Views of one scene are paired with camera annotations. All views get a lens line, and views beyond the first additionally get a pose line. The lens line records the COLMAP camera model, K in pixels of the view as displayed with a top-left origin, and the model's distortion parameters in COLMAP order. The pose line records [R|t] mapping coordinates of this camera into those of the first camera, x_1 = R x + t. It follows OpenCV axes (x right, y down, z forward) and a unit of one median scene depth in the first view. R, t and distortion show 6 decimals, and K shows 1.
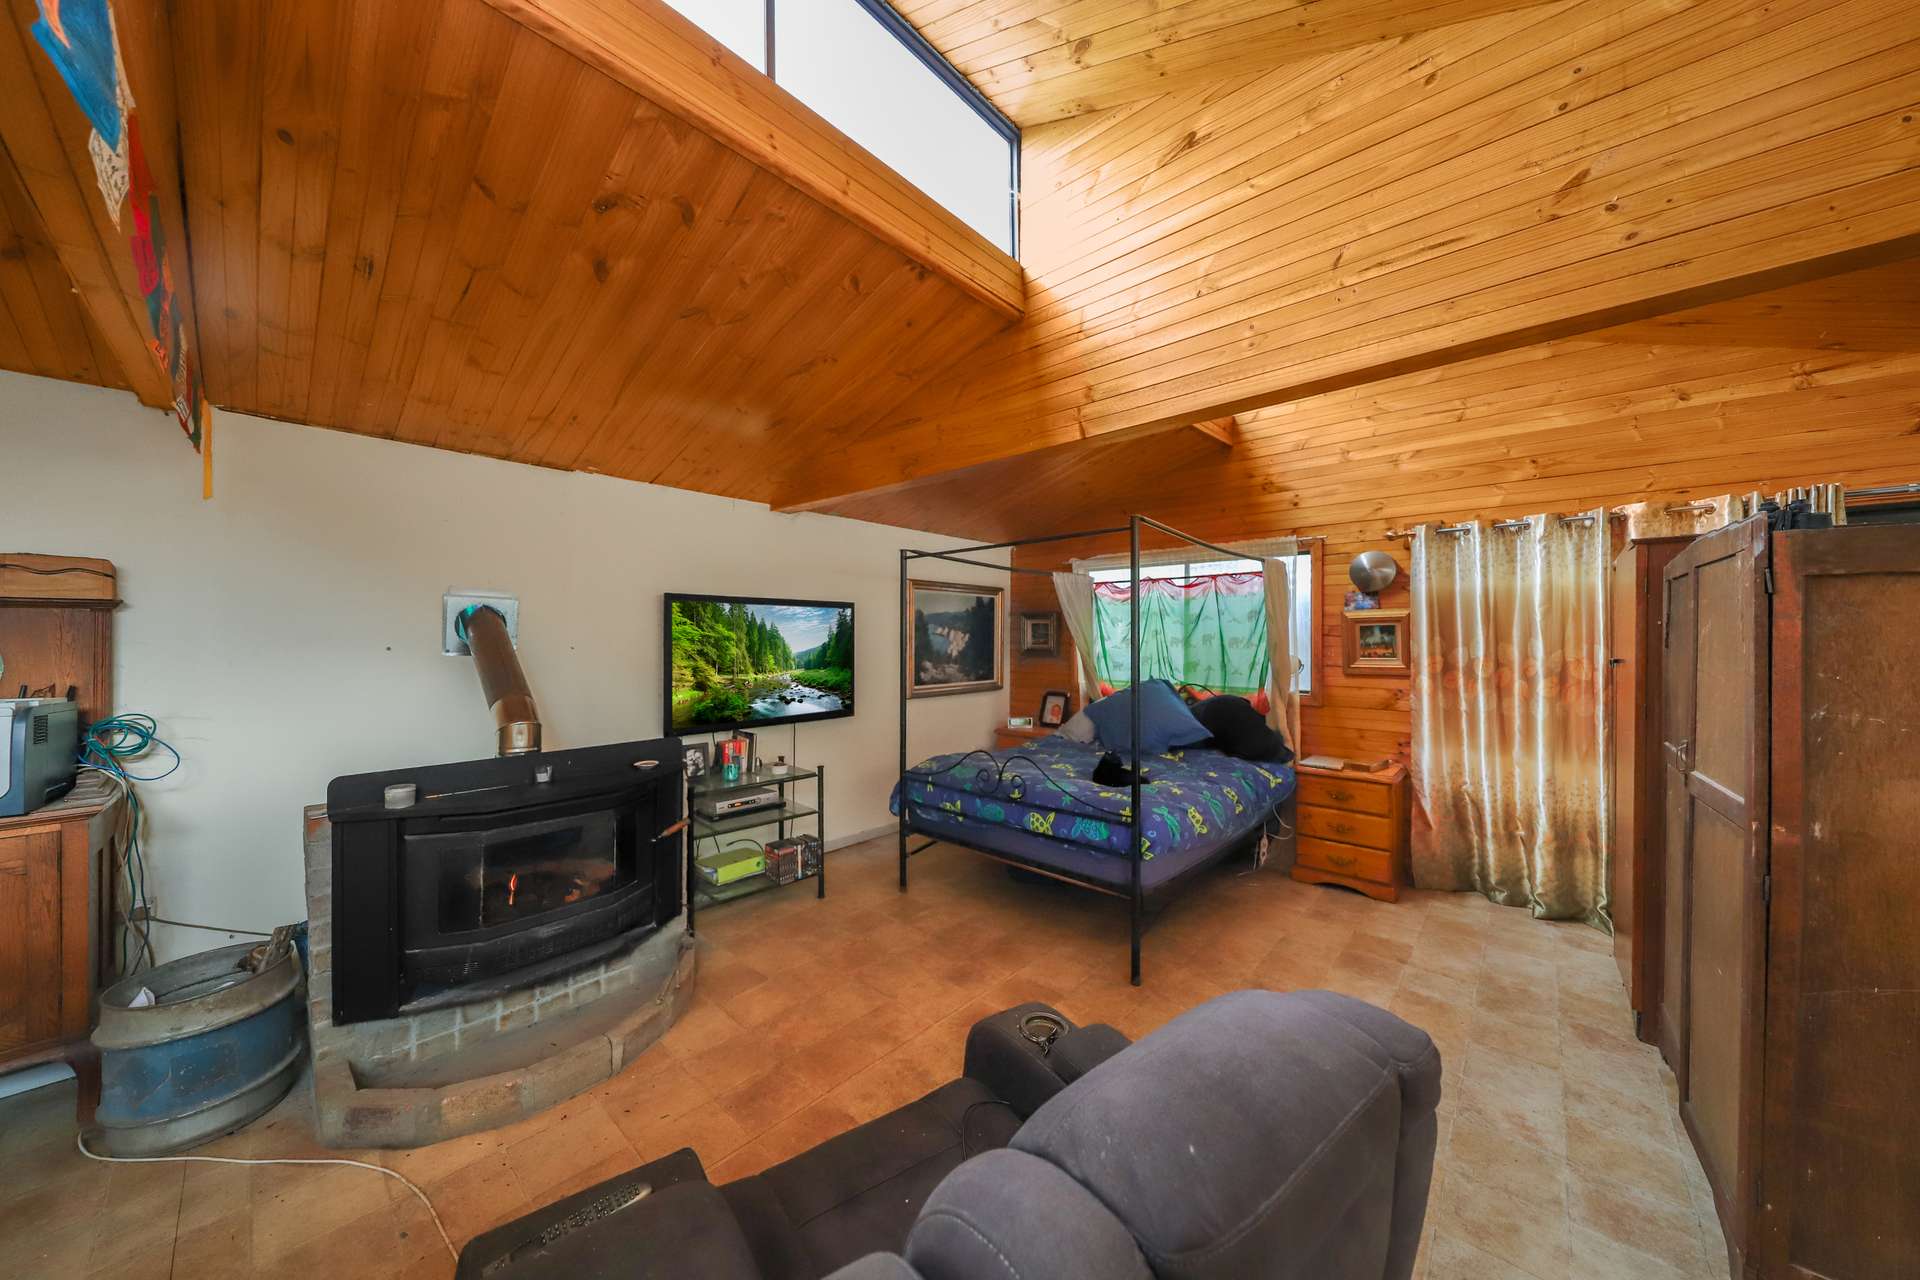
lens RADIAL K [[606.5, 0, 971.5], [0, 606.5, 640.4], [0, 0, 1]] dist [-0.067332, 0.000043]
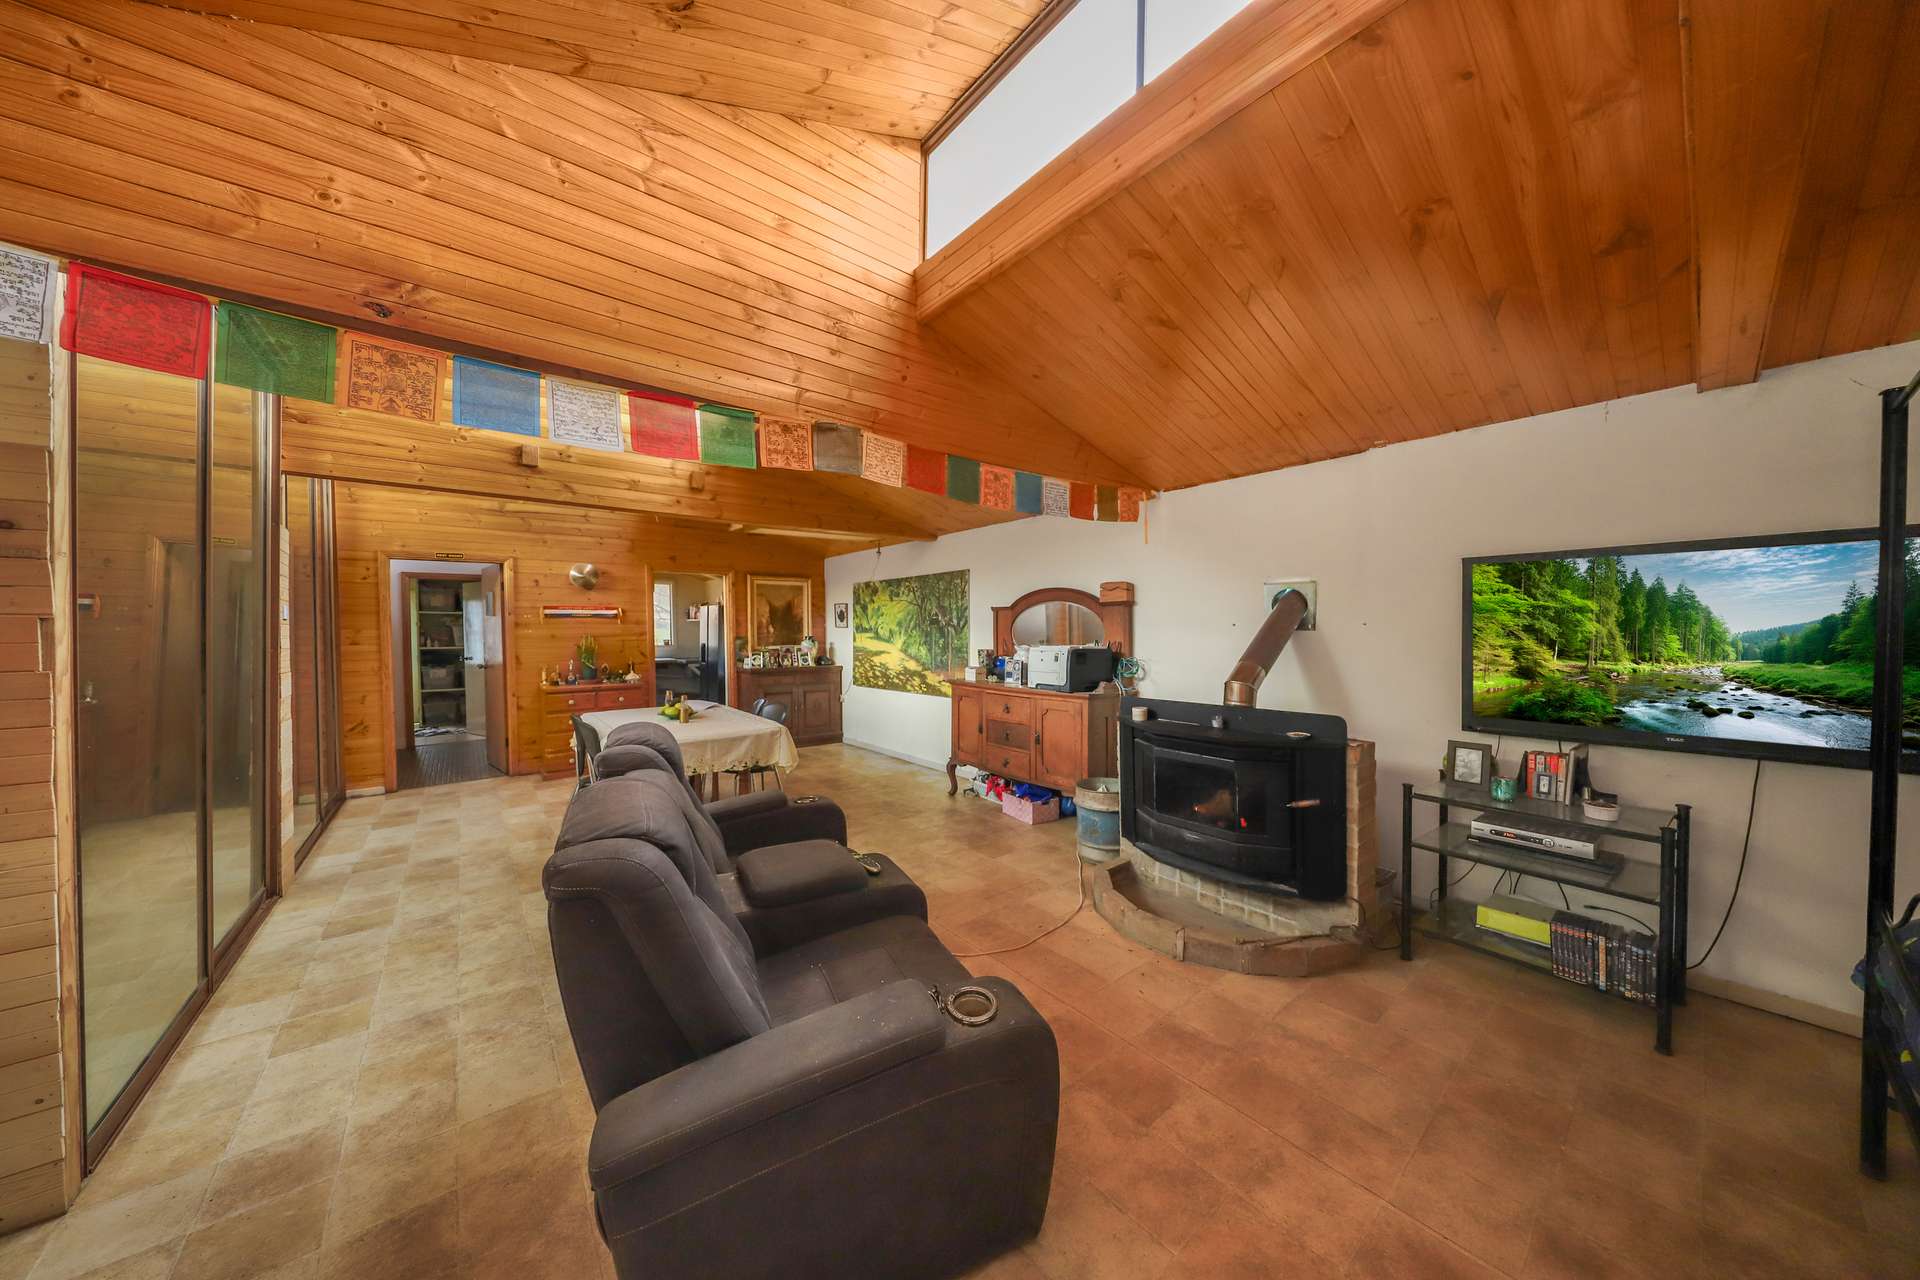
lens RADIAL K [[606.5, 0, 971.5], [0, 606.5, 640.4], [0, 0, 1]] dist [-0.067332, 0.000043]
pose [[-0.180069, 0.018688, -0.983476, 0.361884], [0.009507, 0.999806, 0.017257, 0.014717], [0.983608, -0.006243, -0.180212, 0.401376]]
